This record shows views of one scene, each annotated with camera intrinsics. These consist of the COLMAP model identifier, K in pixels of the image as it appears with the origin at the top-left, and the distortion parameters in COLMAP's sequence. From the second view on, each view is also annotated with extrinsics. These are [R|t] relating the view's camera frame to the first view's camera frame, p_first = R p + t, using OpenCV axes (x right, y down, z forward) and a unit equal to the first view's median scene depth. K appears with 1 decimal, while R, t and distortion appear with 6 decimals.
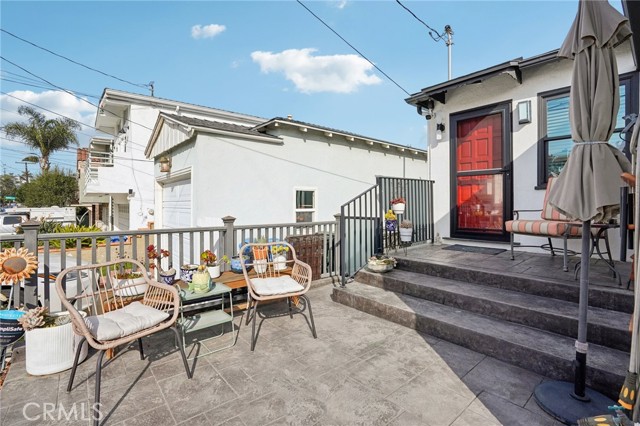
lens RADIAL K [[299.6, 0, 327.2], [0, 299.6, 203.0], [0, 0, 1]] dist [-0.064183, 0.022540]
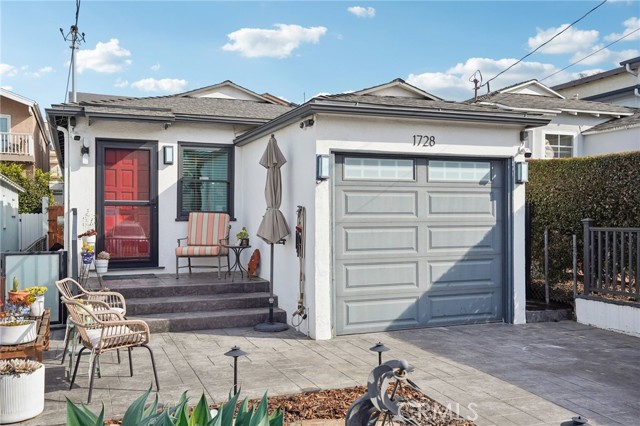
lens RADIAL K [[600.1, 0, 323.9], [0, 600.1, 219.5], [0, 0, 1]] dist [0.075665, 0.000000]
pose [[0.304279, 0.000689, 0.952583, -1.417939], [-0.002290, 0.999997, 0.000008, -0.052031], [-0.952580, -0.002183, 0.304280, -0.330017]]
